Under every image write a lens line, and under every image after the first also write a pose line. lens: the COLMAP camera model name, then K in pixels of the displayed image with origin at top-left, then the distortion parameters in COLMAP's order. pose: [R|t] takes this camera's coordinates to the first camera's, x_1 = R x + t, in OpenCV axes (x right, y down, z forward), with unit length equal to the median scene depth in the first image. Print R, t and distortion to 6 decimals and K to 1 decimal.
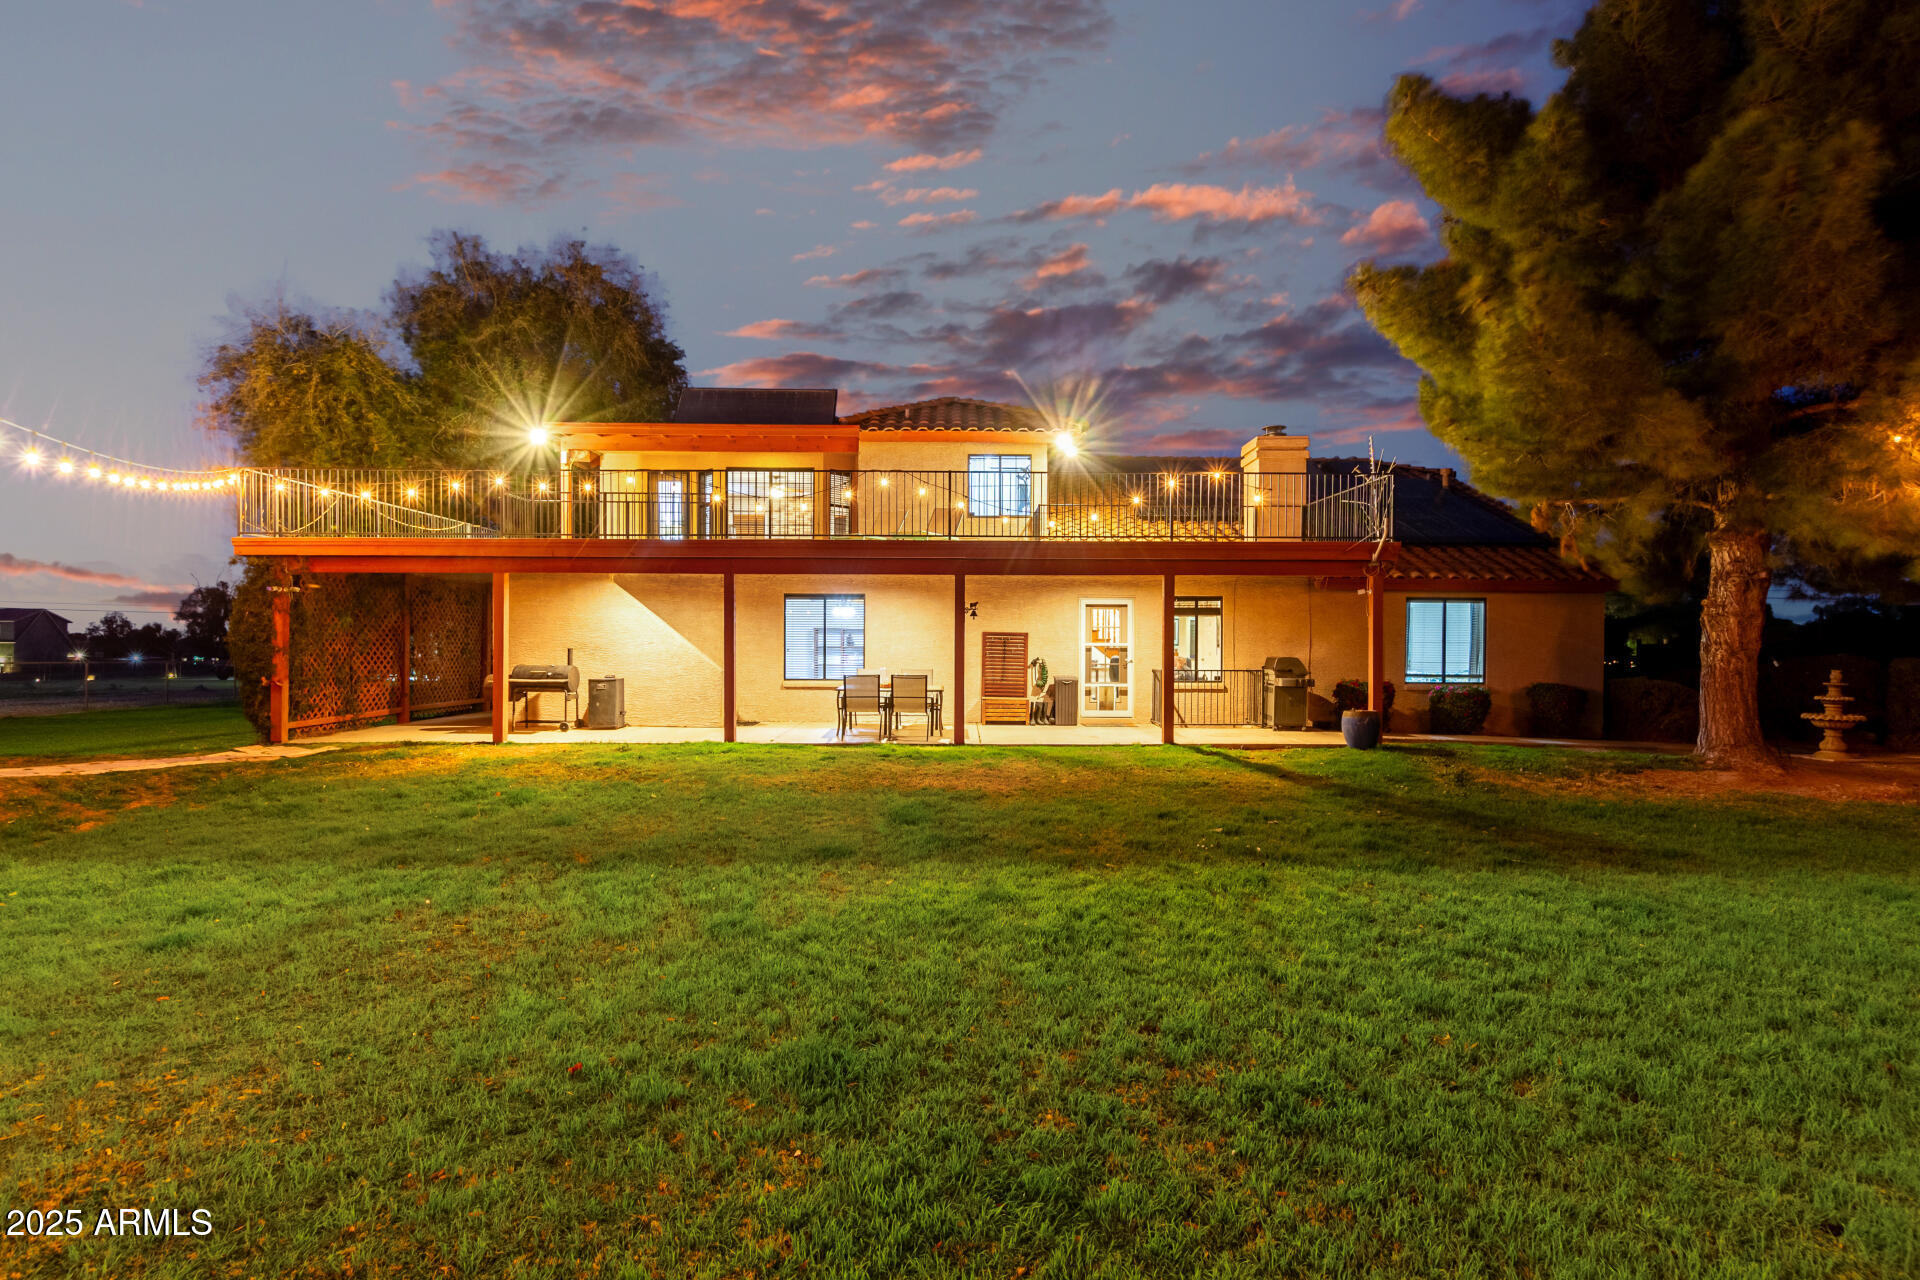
lens RADIAL K [[914.3, 0, 960.9], [0, 914.3, 702.3], [0, 0, 1]] dist [0.011116, -0.005457]
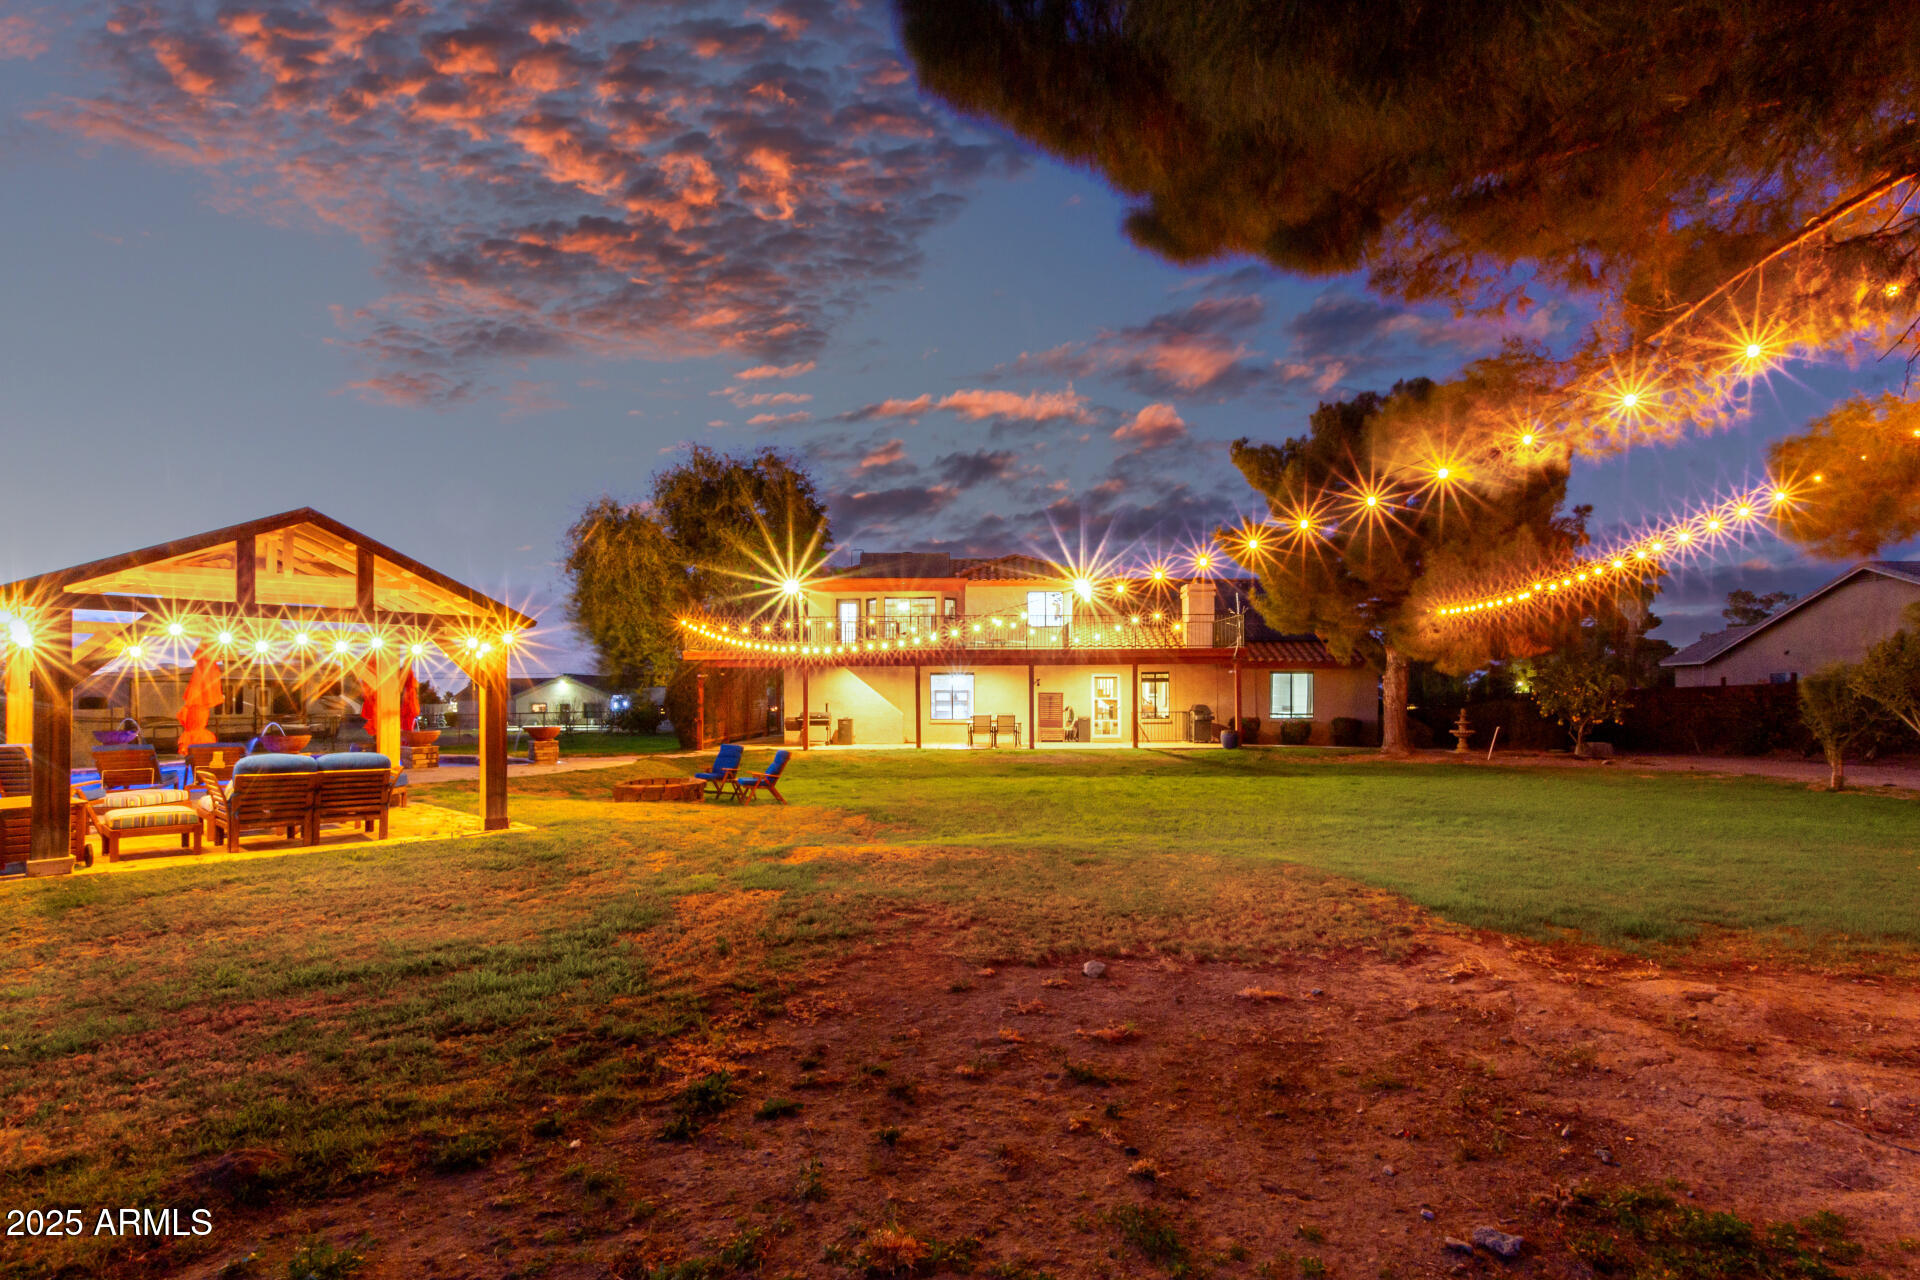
lens RADIAL K [[914.3, 0, 960.9], [0, 914.3, 702.3], [0, 0, 1]] dist [0.011116, -0.005457]
pose [[0.999873, -0.008776, -0.013339, -0.116415], [0.008011, 0.998376, -0.056403, 0.049408], [0.013813, 0.056289, 0.998319, -0.908822]]
